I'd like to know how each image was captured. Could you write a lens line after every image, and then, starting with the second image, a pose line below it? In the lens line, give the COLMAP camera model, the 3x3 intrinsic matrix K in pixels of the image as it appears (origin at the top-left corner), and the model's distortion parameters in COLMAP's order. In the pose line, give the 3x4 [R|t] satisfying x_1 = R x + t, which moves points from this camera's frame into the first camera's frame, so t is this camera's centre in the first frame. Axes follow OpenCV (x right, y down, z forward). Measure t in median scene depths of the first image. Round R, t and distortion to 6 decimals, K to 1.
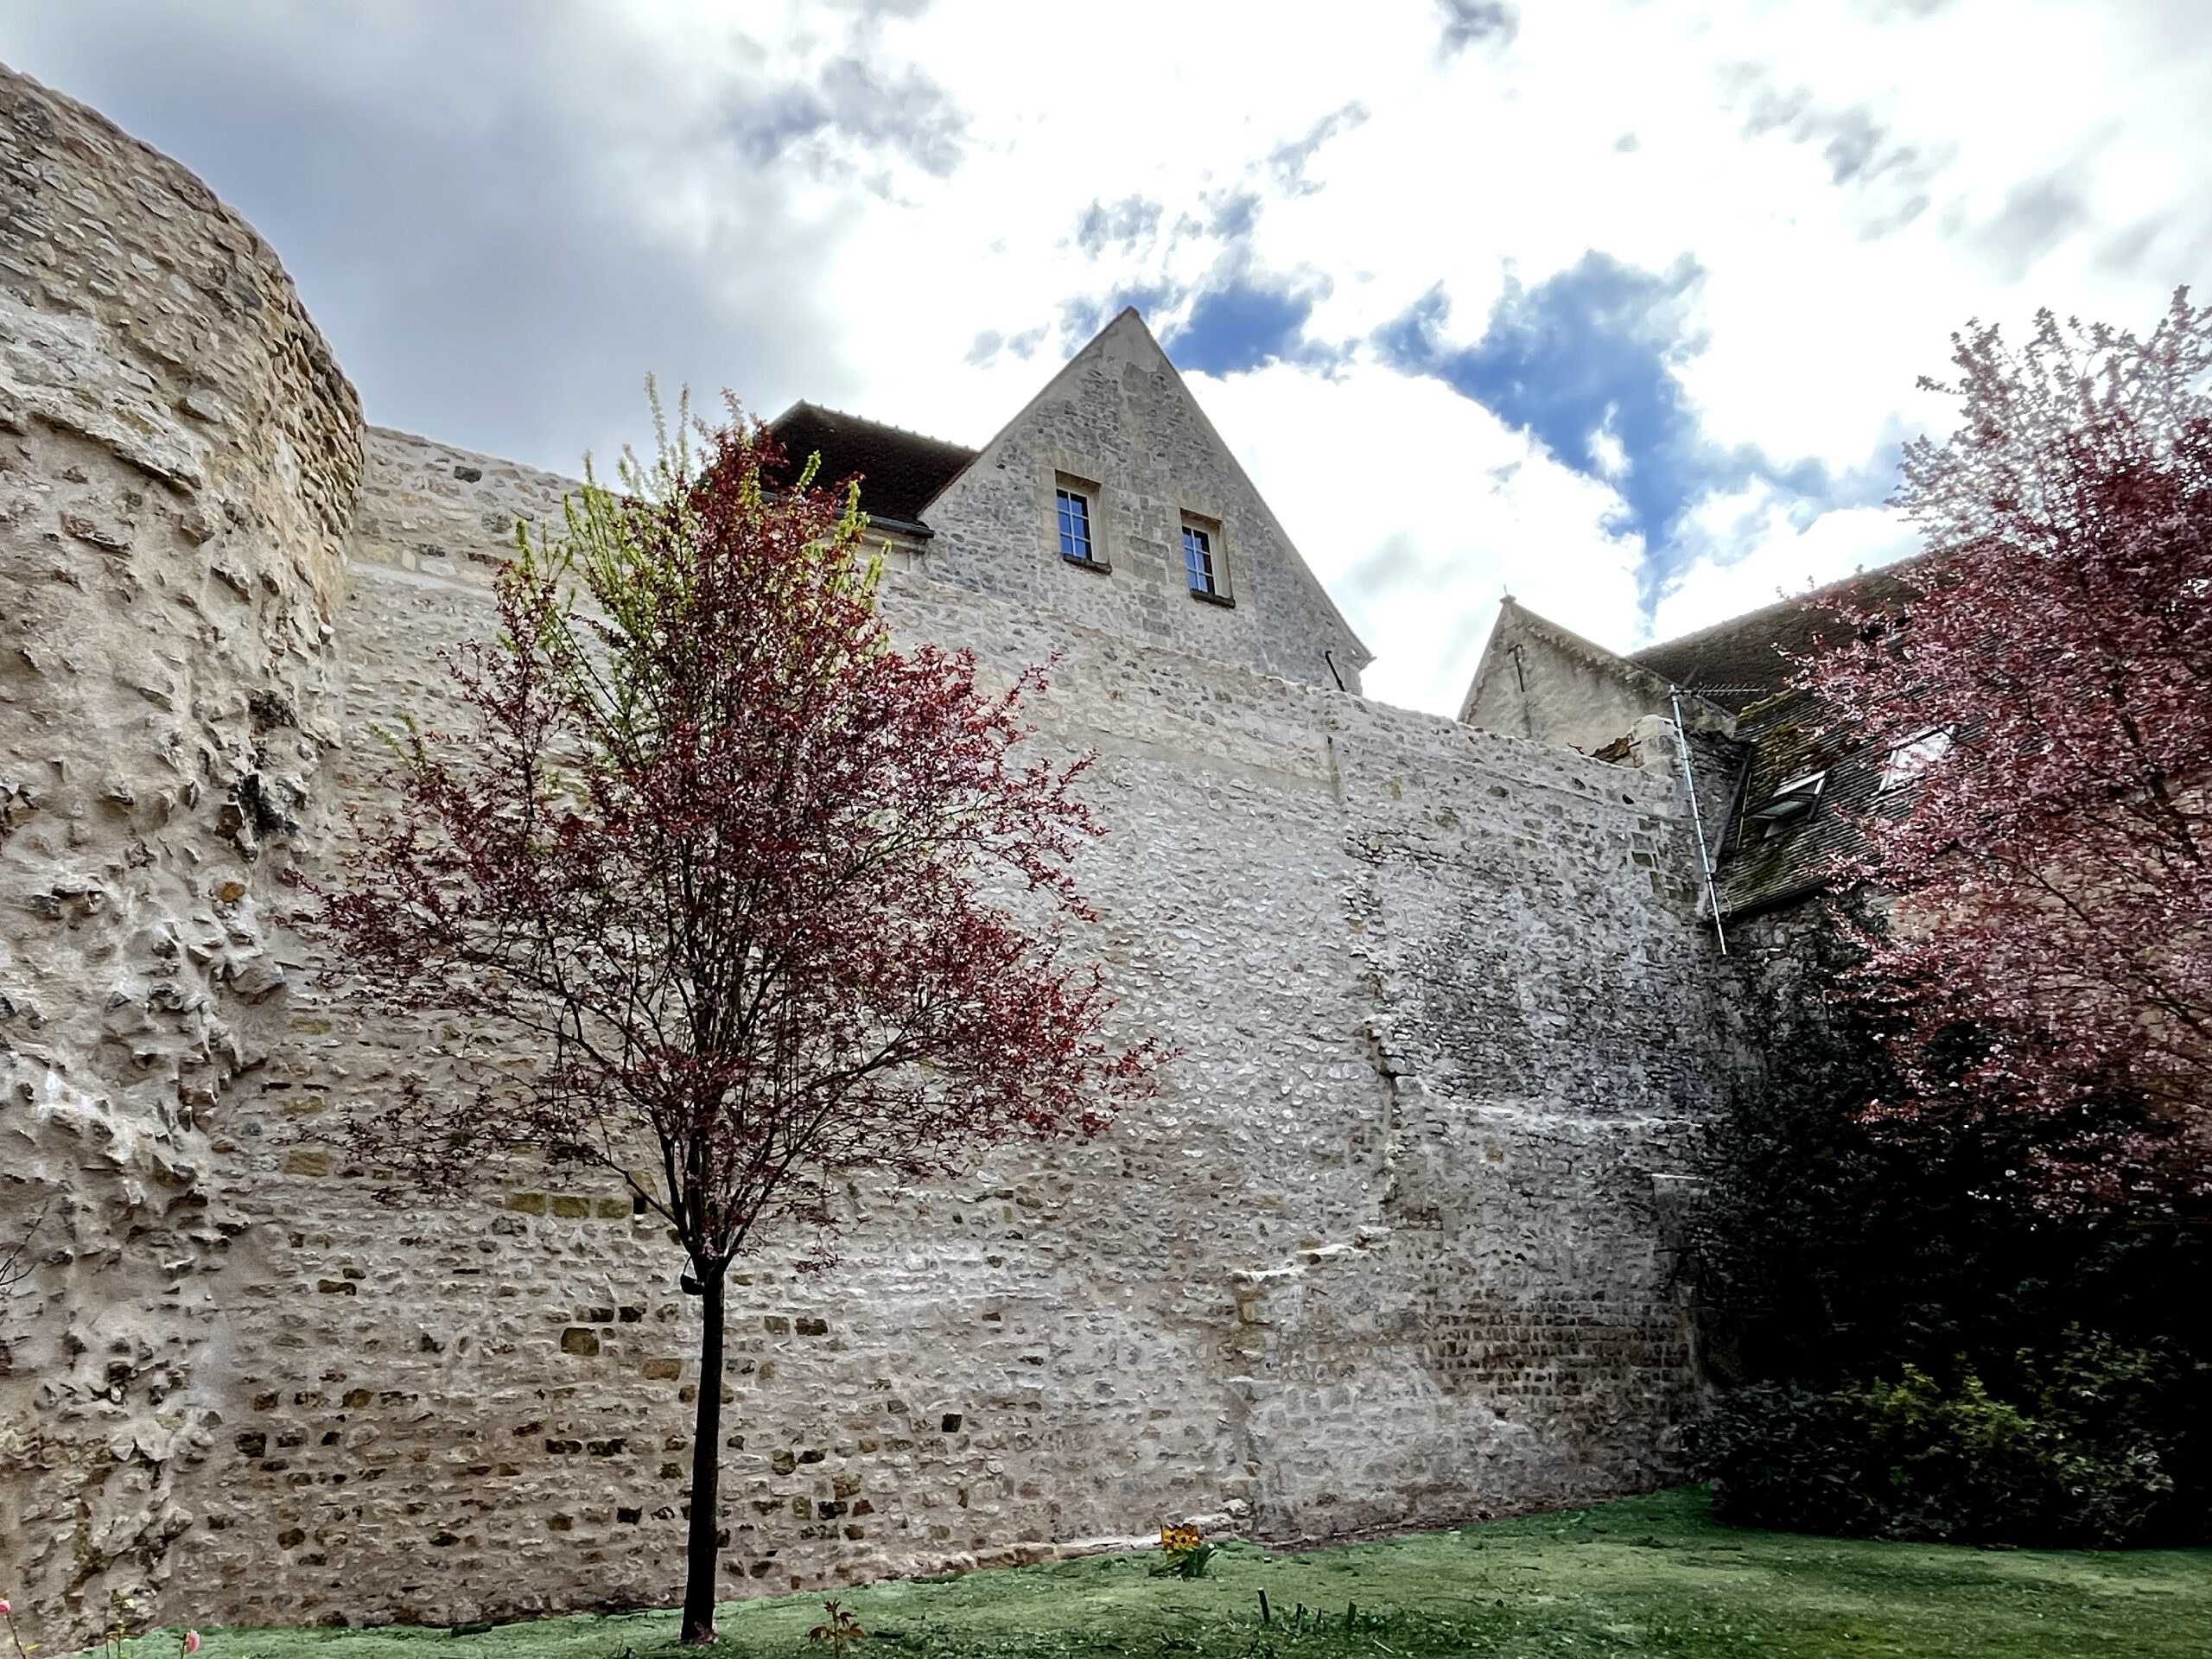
lens RADIAL K [[1246.6, 0, 1106.0], [0, 1246.6, 829.5], [0, 0, 1]] dist [-0.004969, -0.001090]
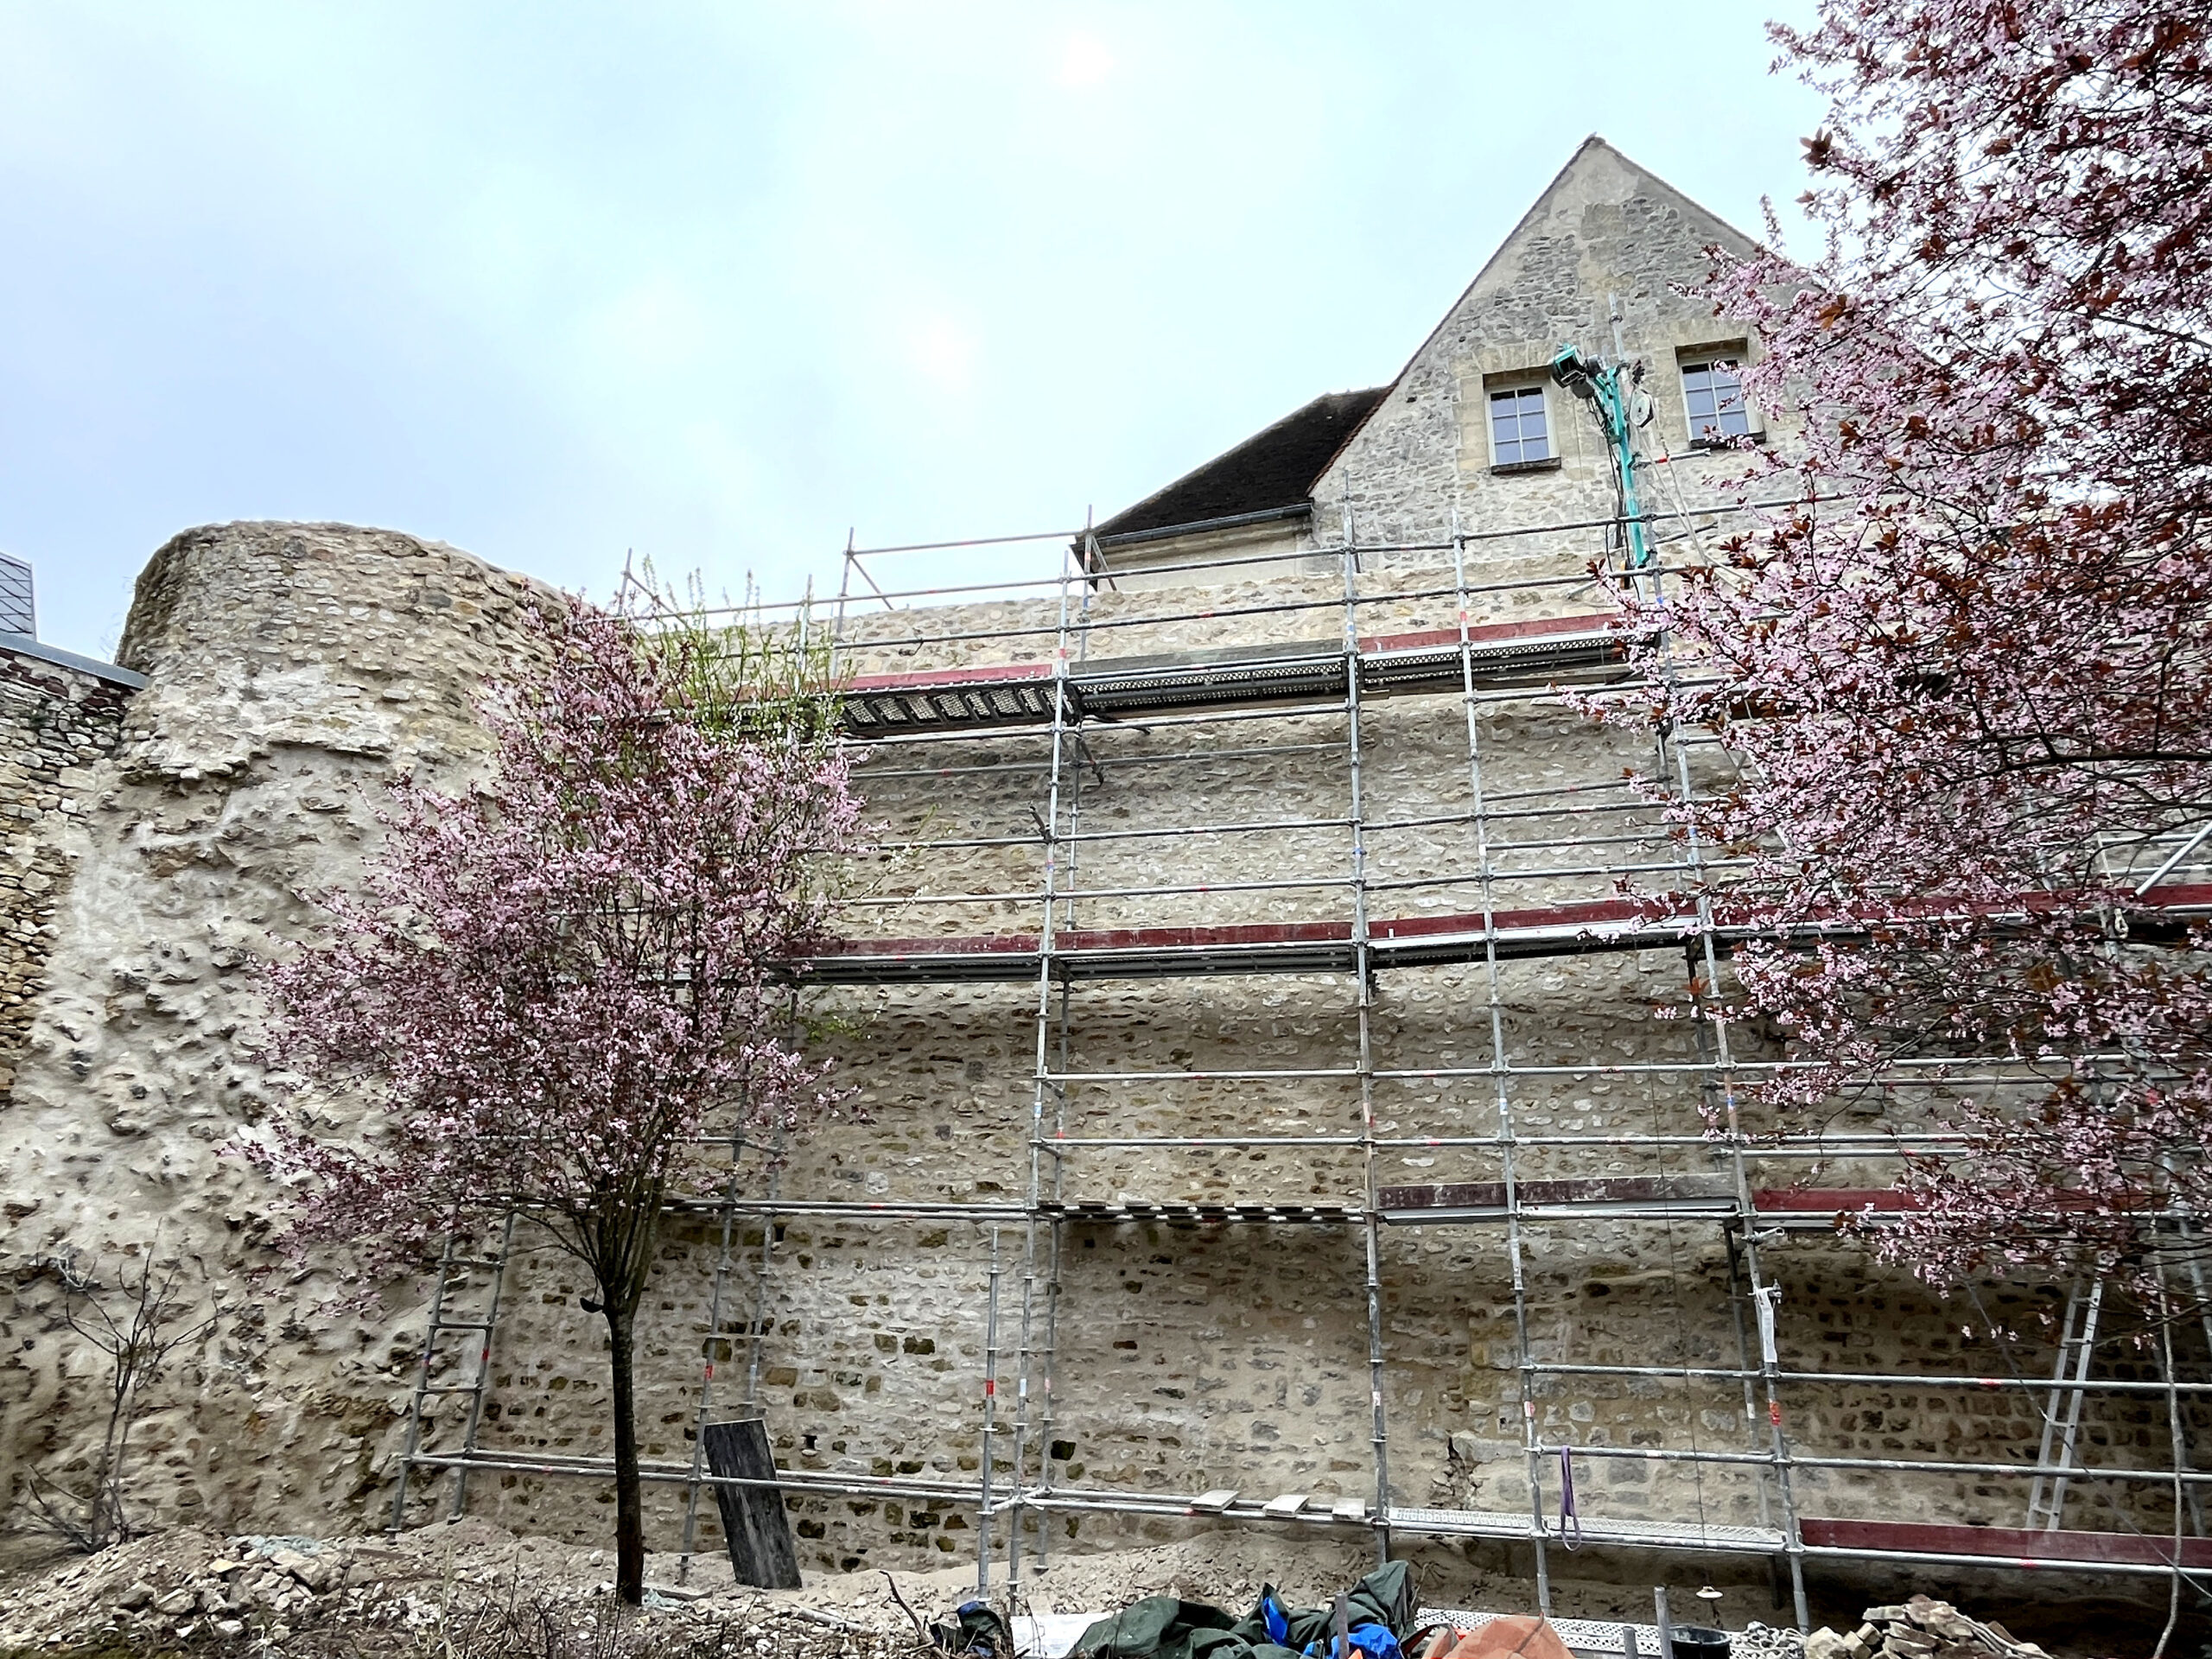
lens RADIAL K [[1262.5, 0, 1106.0], [0, 1262.5, 829.5], [0, 0, 1]] dist [-0.005271, -0.002019]
pose [[0.757164, -0.196596, -0.622938, 0.696365], [0.204935, 0.976981, -0.059237, 0.065047], [0.620245, -0.082810, 0.780025, 0.306121]]
